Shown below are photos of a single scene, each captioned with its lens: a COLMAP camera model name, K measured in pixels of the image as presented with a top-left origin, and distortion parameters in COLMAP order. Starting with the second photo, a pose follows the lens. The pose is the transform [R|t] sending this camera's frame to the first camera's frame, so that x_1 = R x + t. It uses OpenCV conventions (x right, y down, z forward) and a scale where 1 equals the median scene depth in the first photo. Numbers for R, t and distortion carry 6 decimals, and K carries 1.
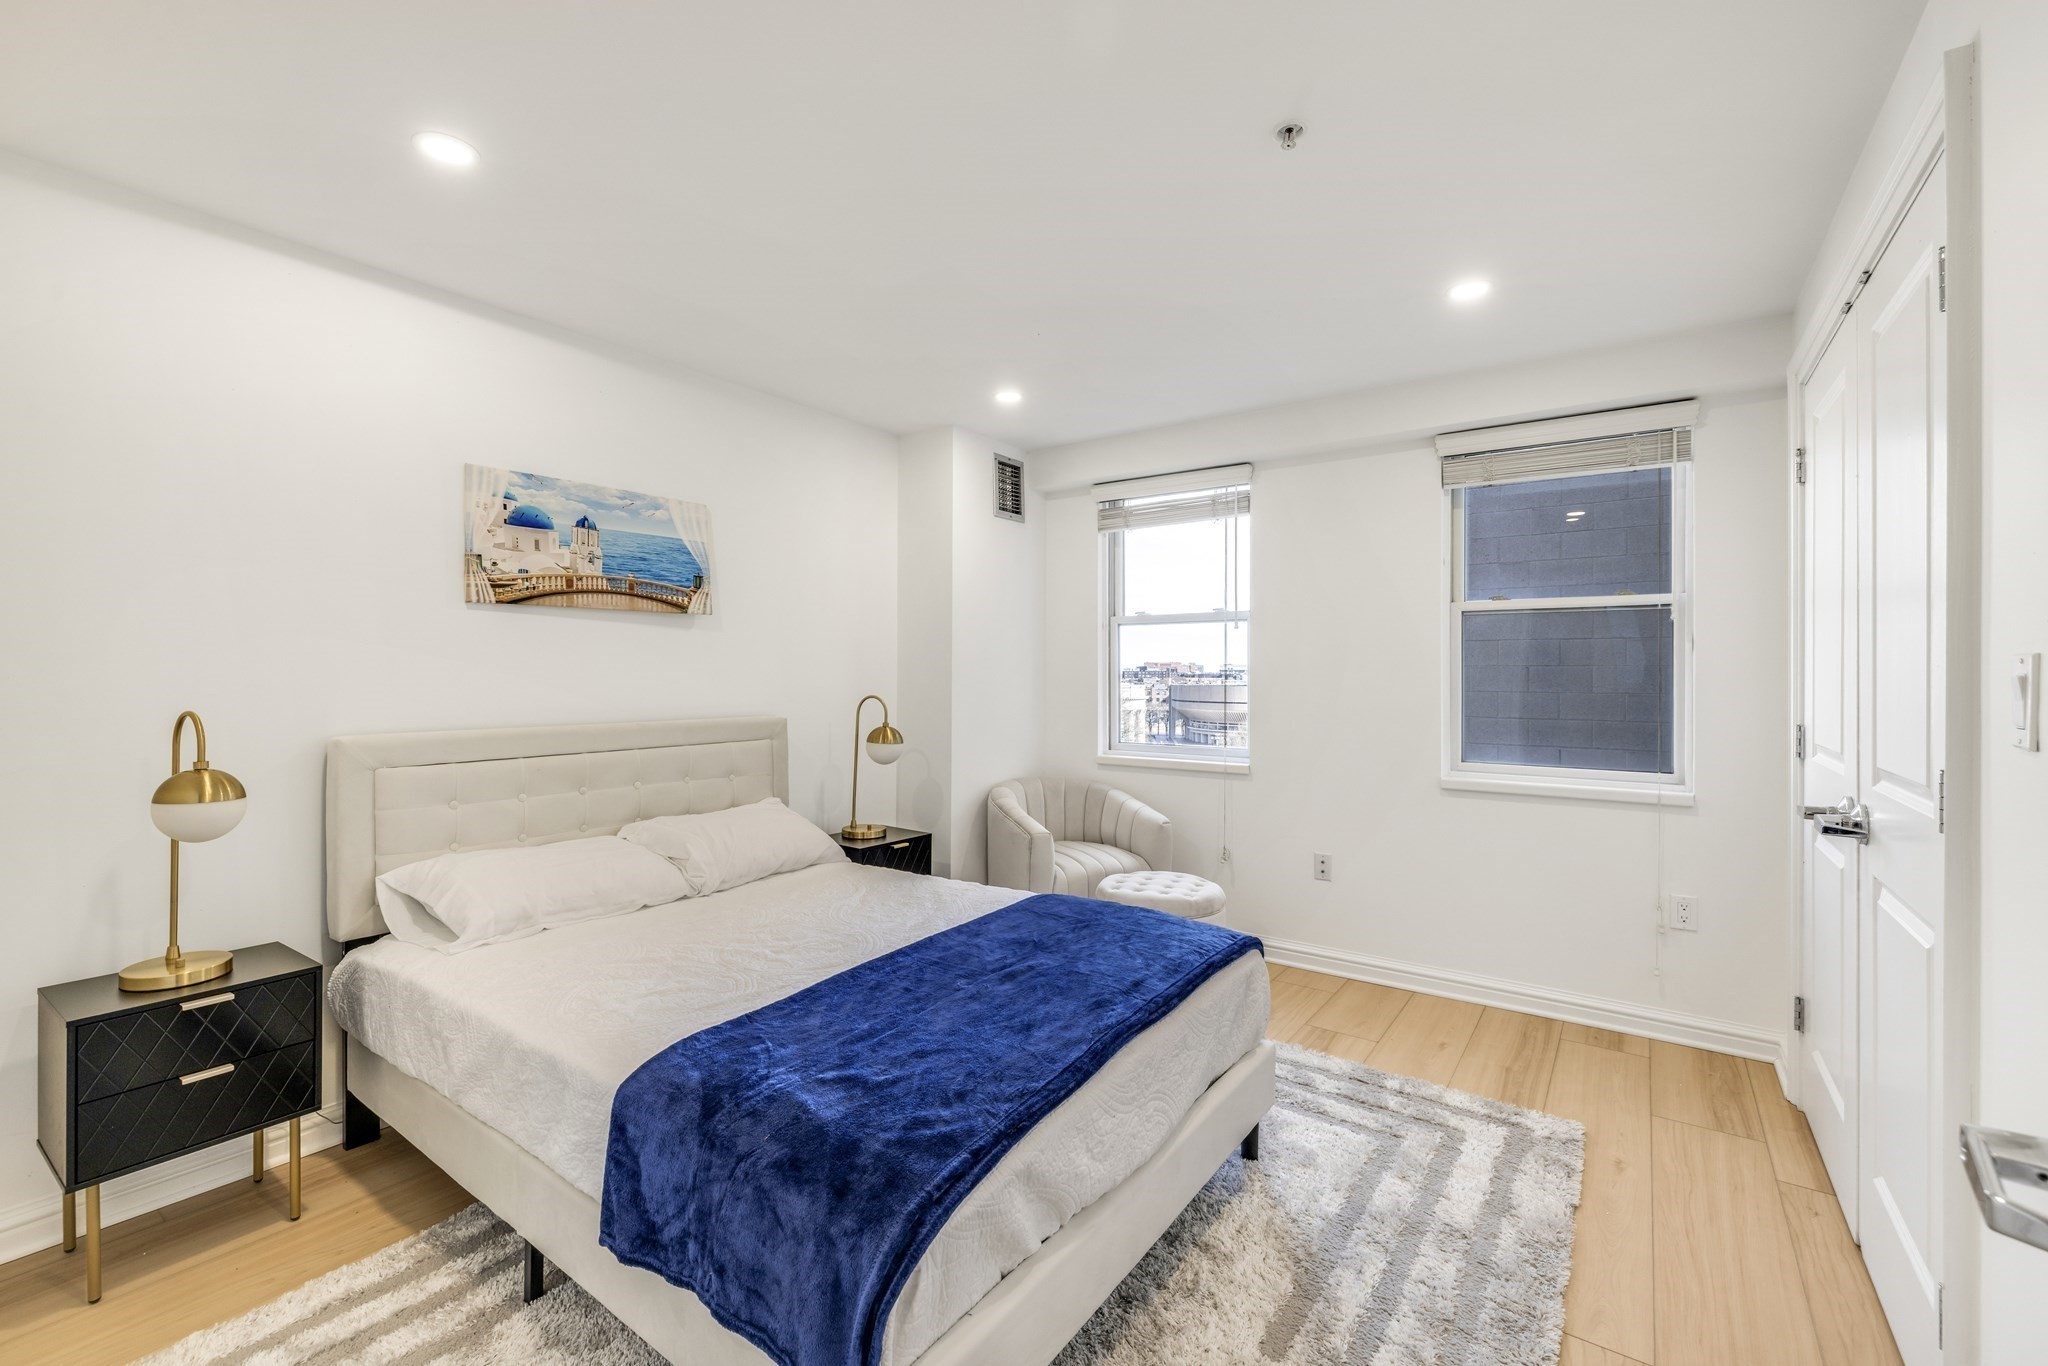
lens RADIAL K [[878.8, 0, 1009.4], [0, 878.8, 678.7], [0, 0, 1]] dist [-0.007316, -0.000038]
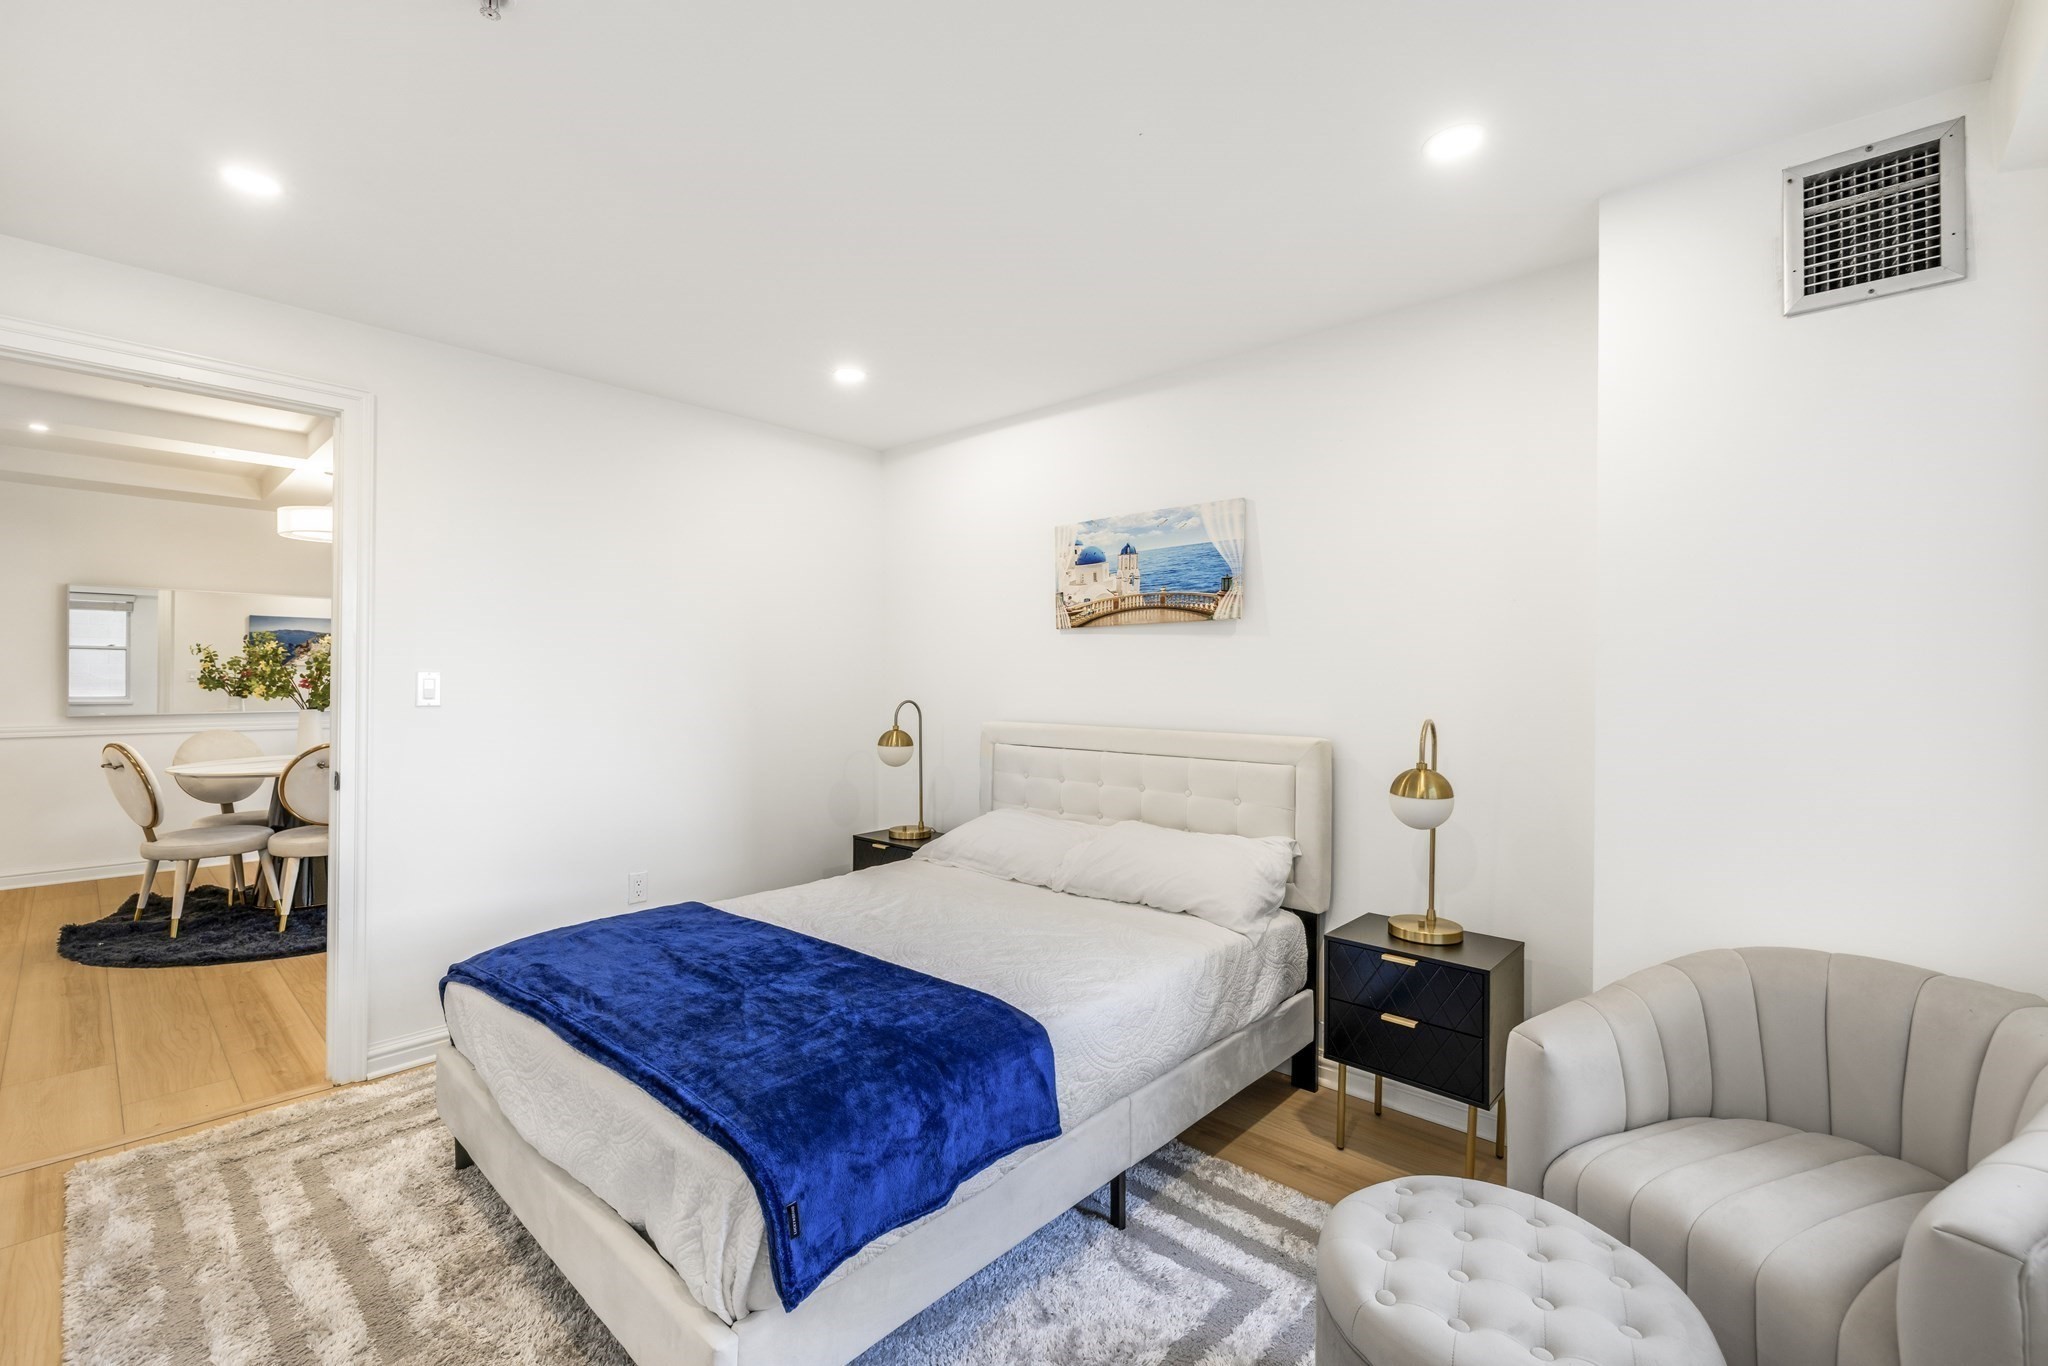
lens RADIAL K [[878.8, 0, 1003.1], [0, 878.8, 675.7], [0, 0, 1]] dist [-0.007316, -0.000038]
pose [[-0.124617, -0.017204, -0.992056, 0.646670], [-0.019642, 0.999697, -0.014869, 0.004438], [0.992010, 0.017633, -0.124917, 0.973457]]
